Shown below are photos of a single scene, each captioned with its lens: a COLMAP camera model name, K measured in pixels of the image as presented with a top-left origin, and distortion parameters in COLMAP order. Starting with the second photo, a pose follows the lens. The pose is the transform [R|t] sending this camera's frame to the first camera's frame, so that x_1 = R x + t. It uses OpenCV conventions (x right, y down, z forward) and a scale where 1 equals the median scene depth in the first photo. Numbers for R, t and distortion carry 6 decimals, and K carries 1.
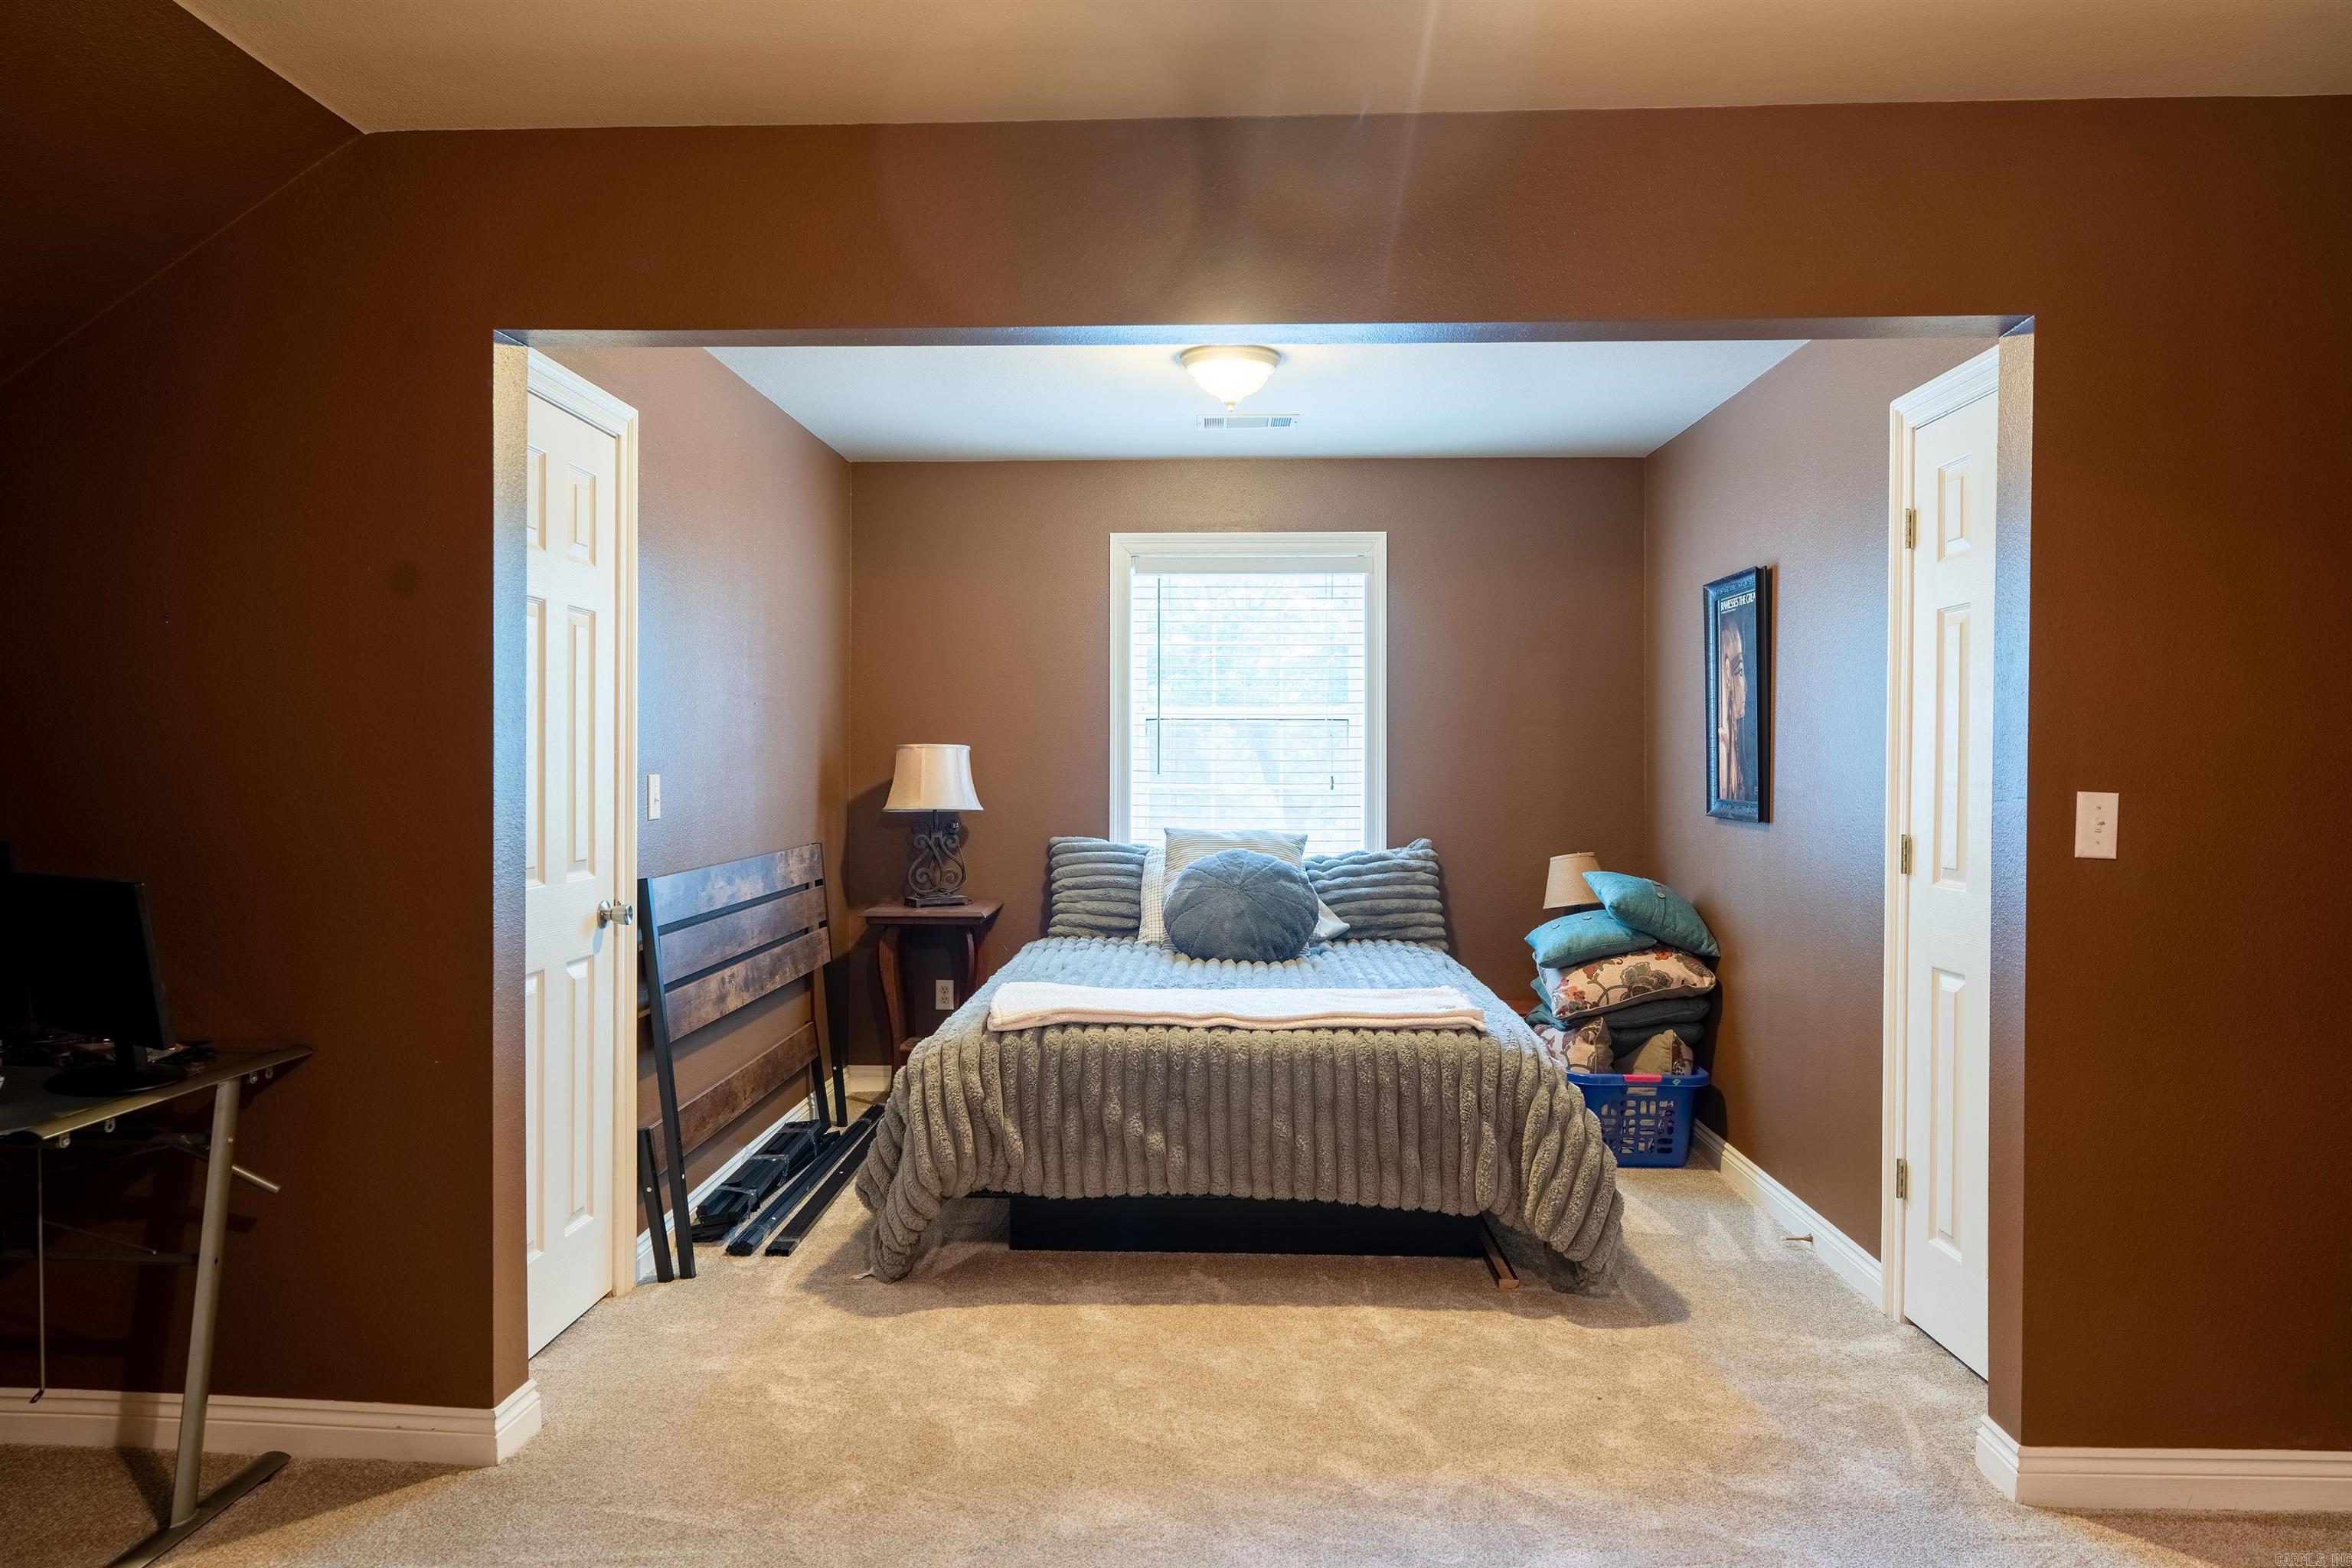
lens RADIAL K [[1491.5, 0, 1167.1], [0, 1491.5, 778.0], [0, 0, 1]] dist [0.010207, -0.000052]
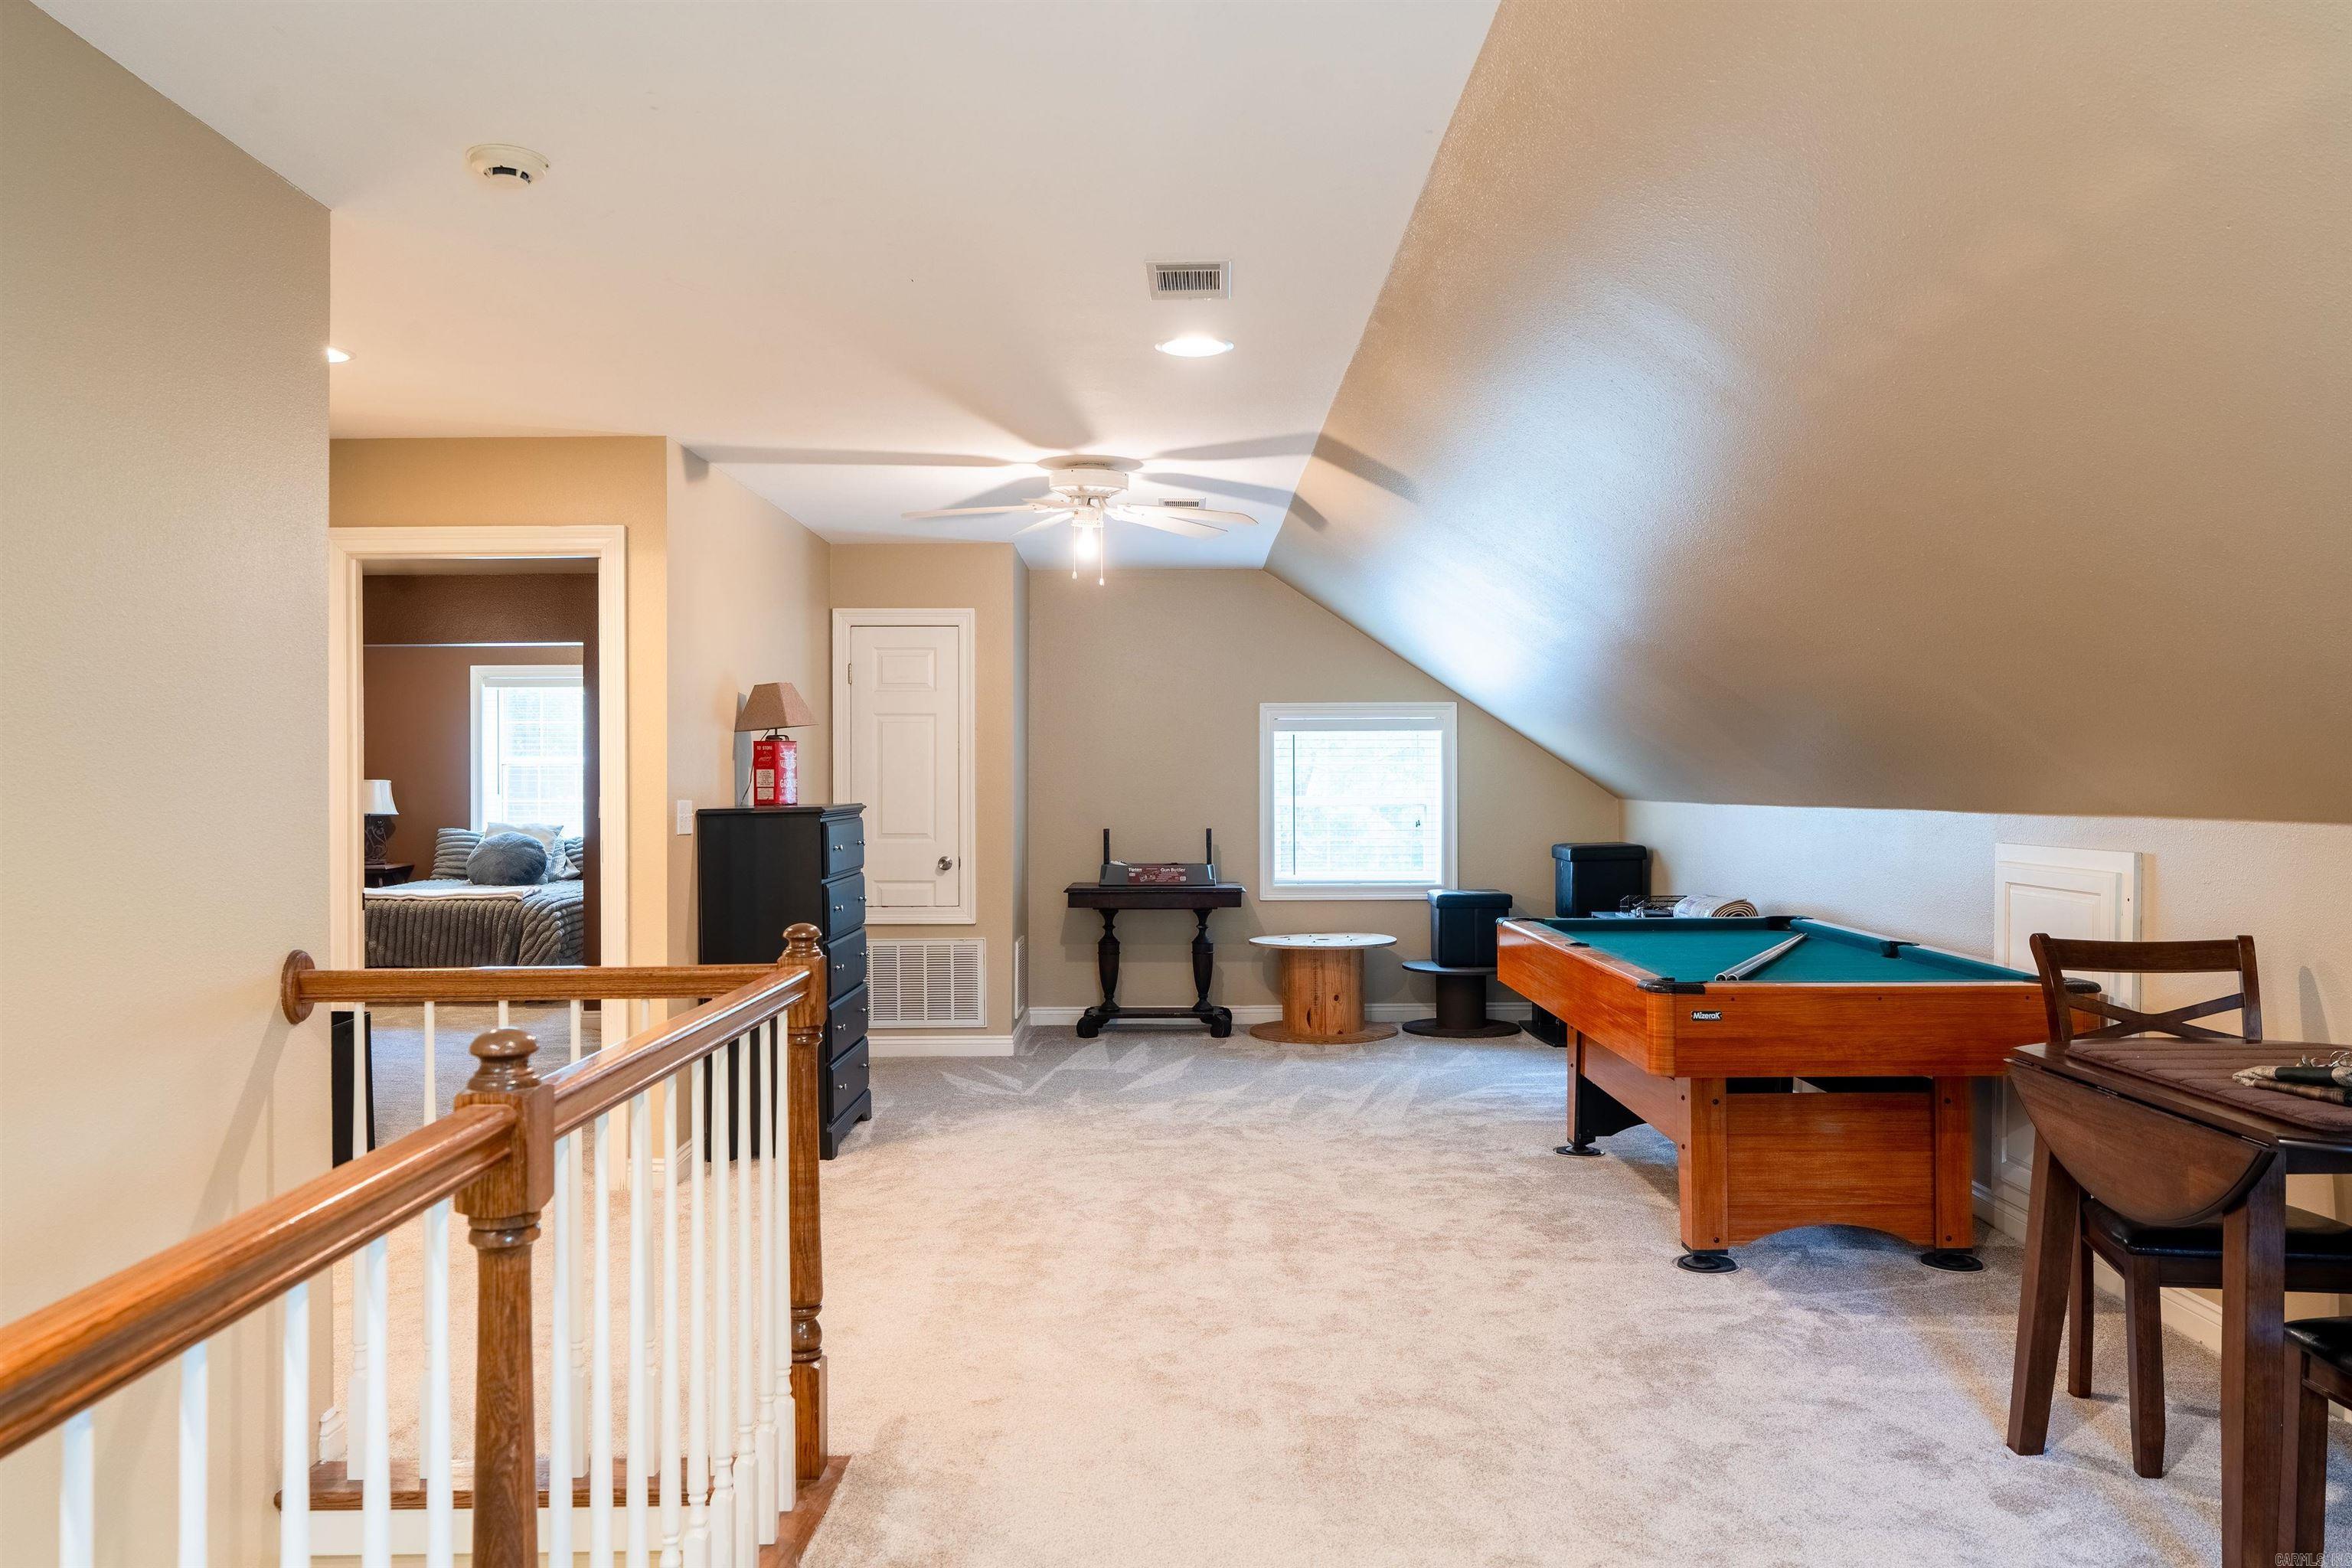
lens RADIAL K [[1736.0, 0, 1177.6], [0, 1736.0, 782.7], [0, 0, 1]] dist [0.002725, -0.000470]
pose [[0.999443, -0.007499, 0.032522, 1.217870], [0.007920, 0.999886, -0.012838, 0.026806], [-0.032422, 0.013088, 0.999389, -1.883098]]
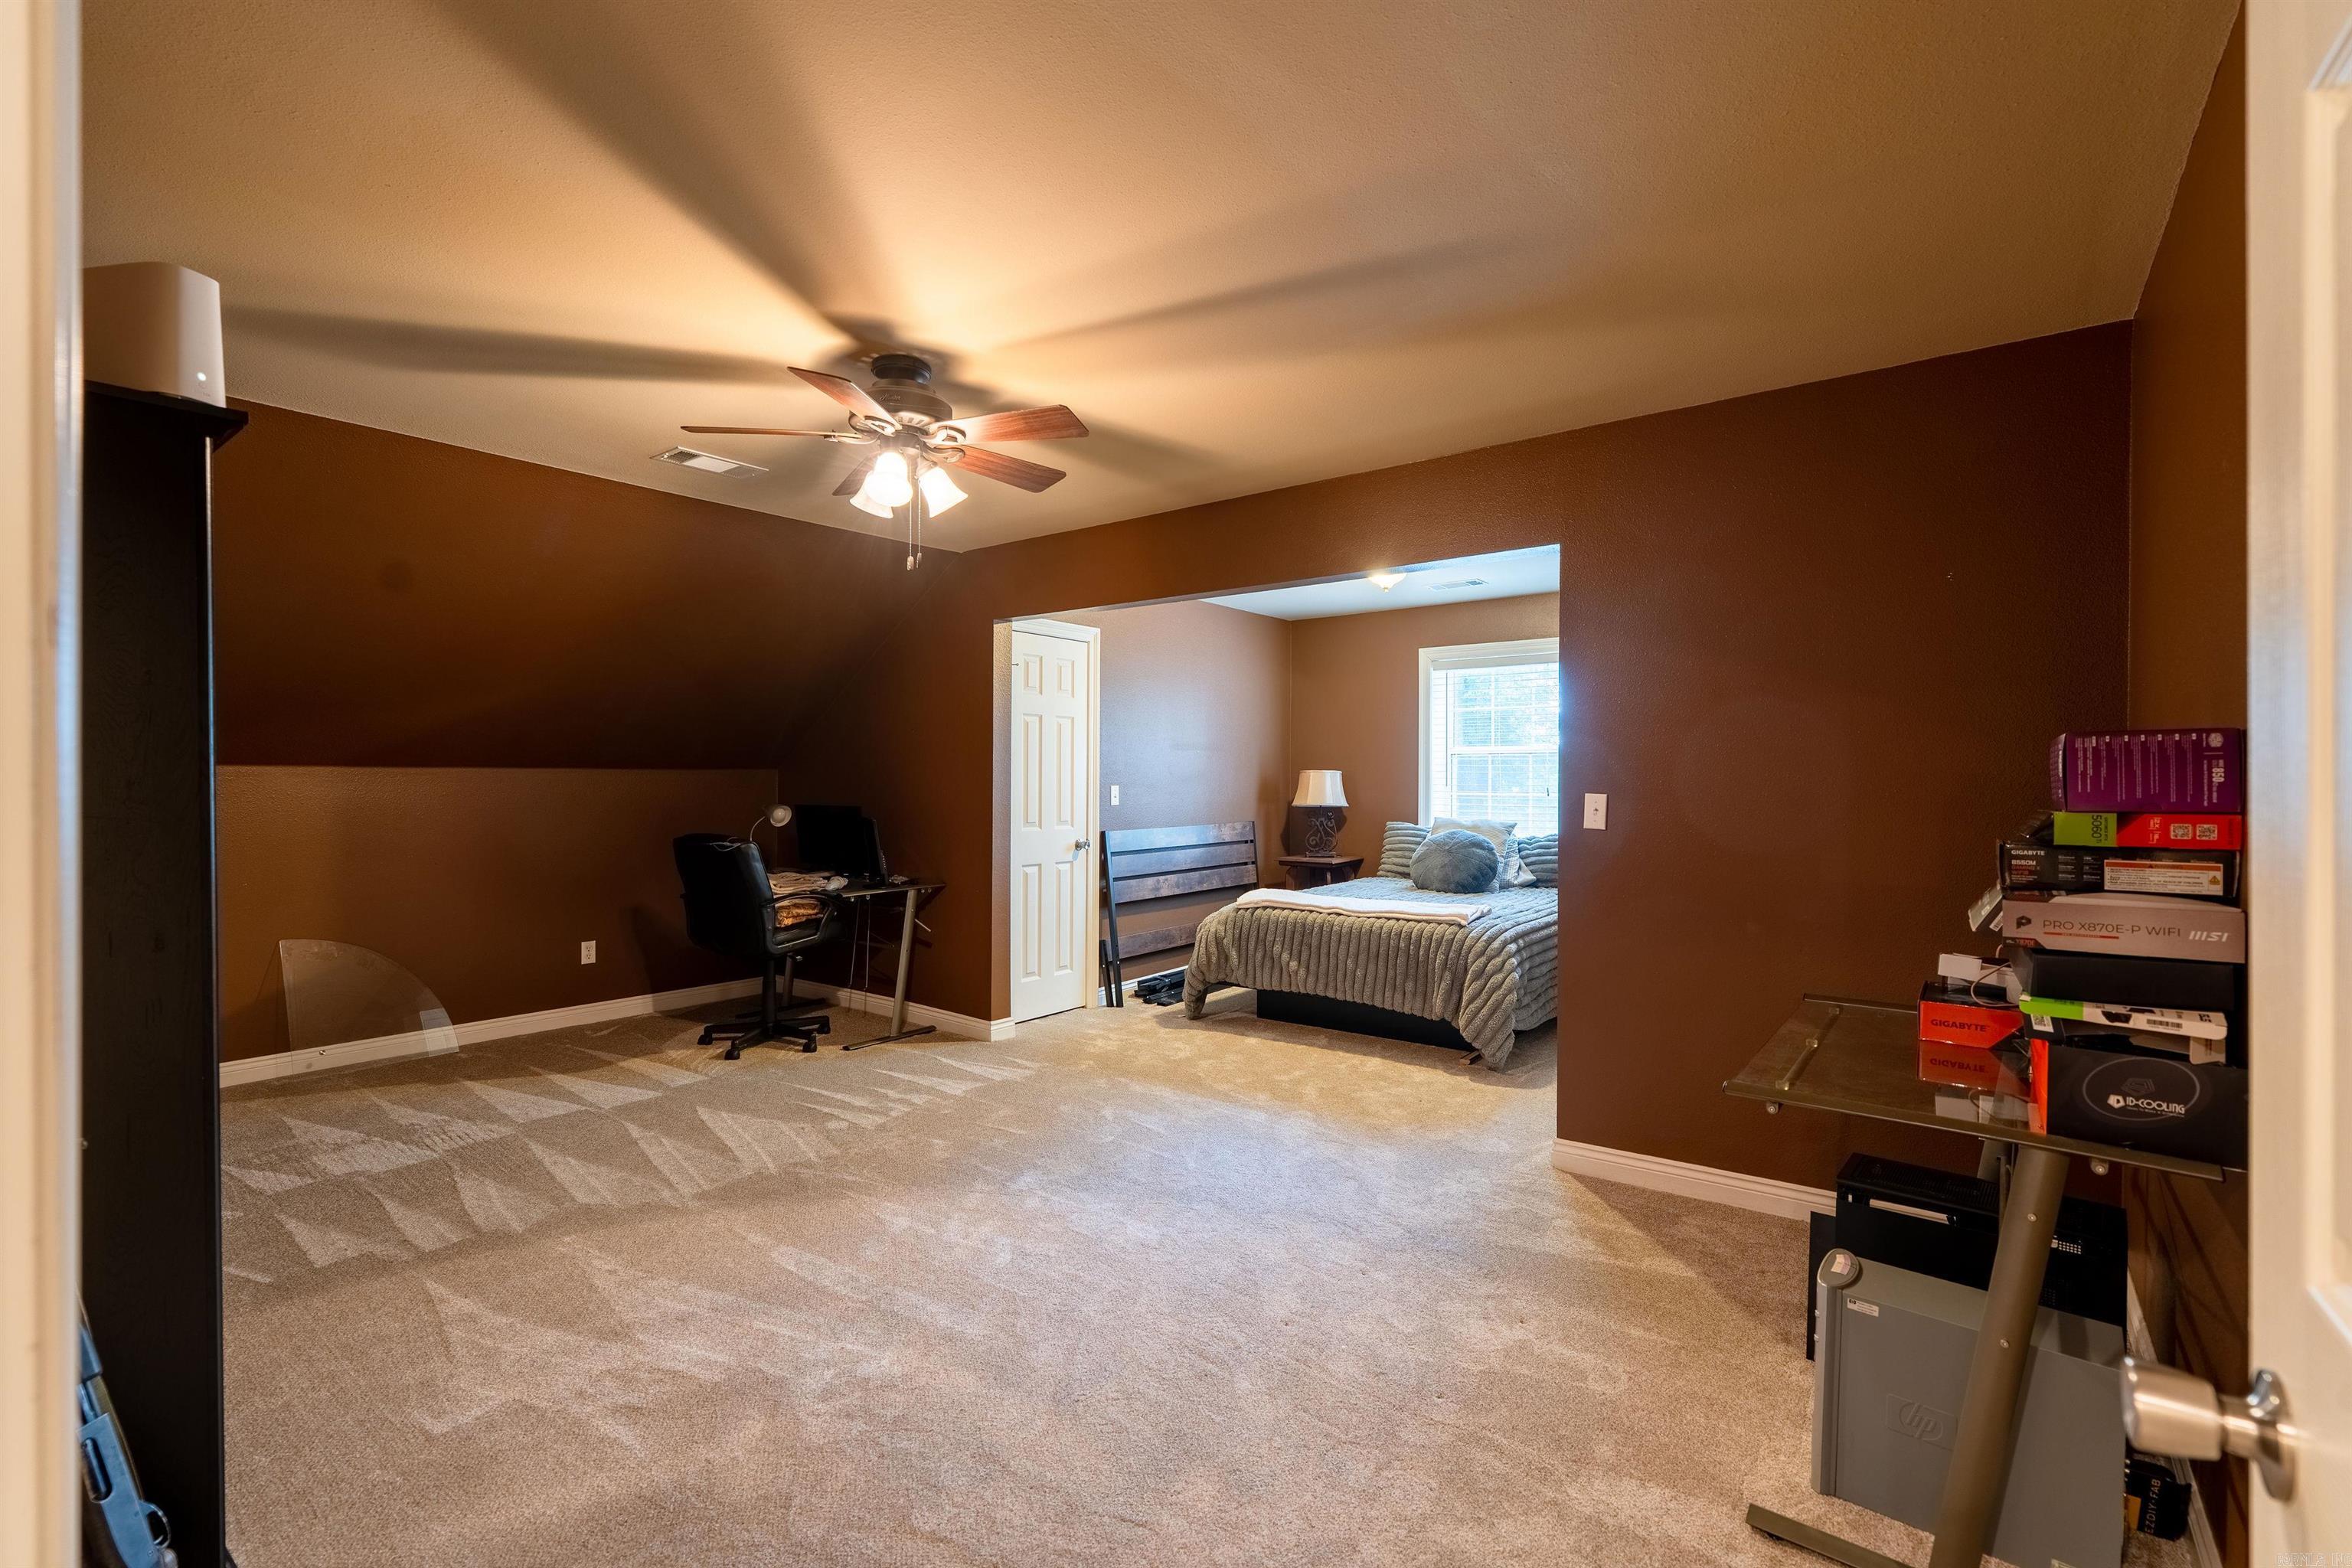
lens RADIAL K [[1054.9, 0, 1178.2], [0, 1054.9, 788.3], [0, 0, 1]] dist [-0.003059, 0.002239]
pose [[0.820624, 0.001549, -0.571467, 0.687203], [-0.004140, 0.999986, -0.003235, 0.006801], [0.571454, 0.005021, 0.820619, -0.273711]]
